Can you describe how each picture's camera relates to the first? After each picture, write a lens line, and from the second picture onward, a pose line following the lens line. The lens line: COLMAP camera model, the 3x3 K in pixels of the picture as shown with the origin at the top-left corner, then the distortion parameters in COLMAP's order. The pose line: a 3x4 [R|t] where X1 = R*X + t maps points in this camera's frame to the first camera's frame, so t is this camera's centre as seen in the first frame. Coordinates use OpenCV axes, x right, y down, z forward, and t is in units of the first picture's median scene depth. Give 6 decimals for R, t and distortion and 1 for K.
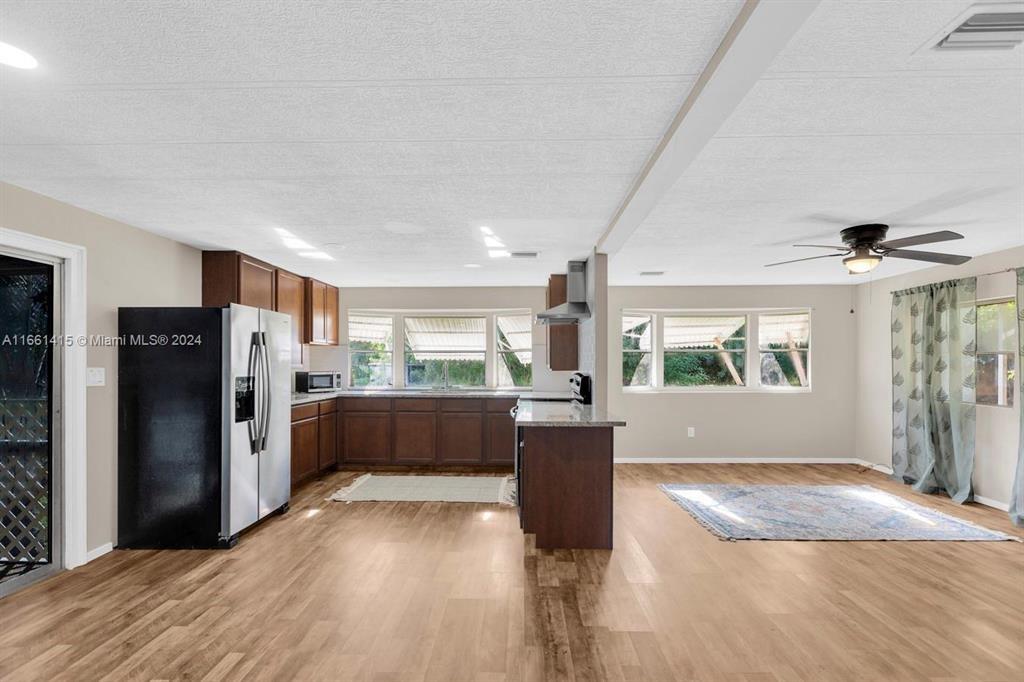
lens RADIAL K [[461.1, 0, 506.3], [0, 461.1, 364.7], [0, 0, 1]] dist [-0.000967, -0.000958]
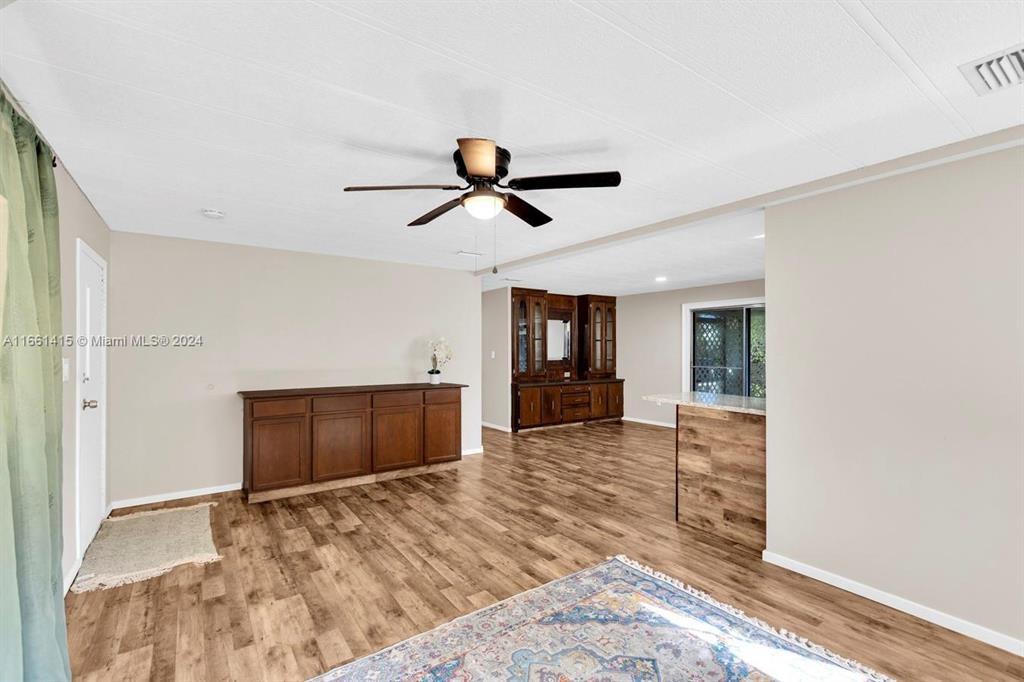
lens RADIAL K [[461.1, 0, 511.1], [0, 461.1, 346.4], [0, 0, 1]] dist [-0.000967, -0.000958]
pose [[-0.802691, -0.004695, -0.596377, 0.895914], [-0.008031, 0.999963, 0.002936, -0.012554], [0.596341, 0.007146, -0.802699, 1.223004]]
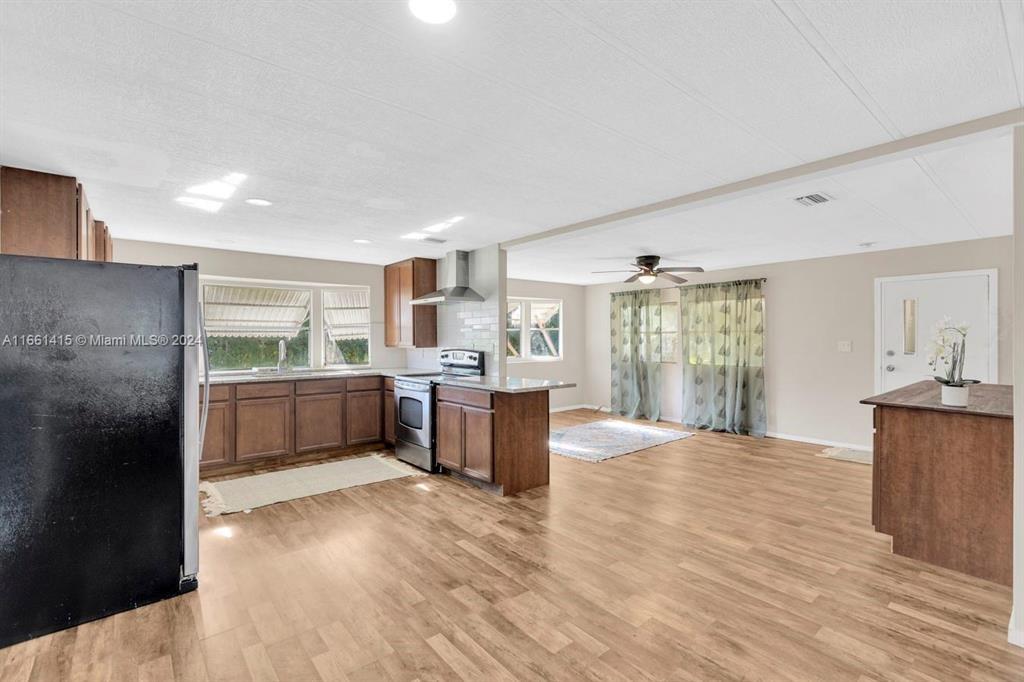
lens RADIAL K [[461.1, 0, 508.2], [0, 461.1, 338.9], [0, 0, 1]] dist [-0.000967, -0.000958]
pose [[0.755862, -0.004506, 0.654715, -0.523055], [0.008850, 0.999955, -0.003335, -0.002623], [-0.654671, 0.008315, 0.755868, 0.068270]]
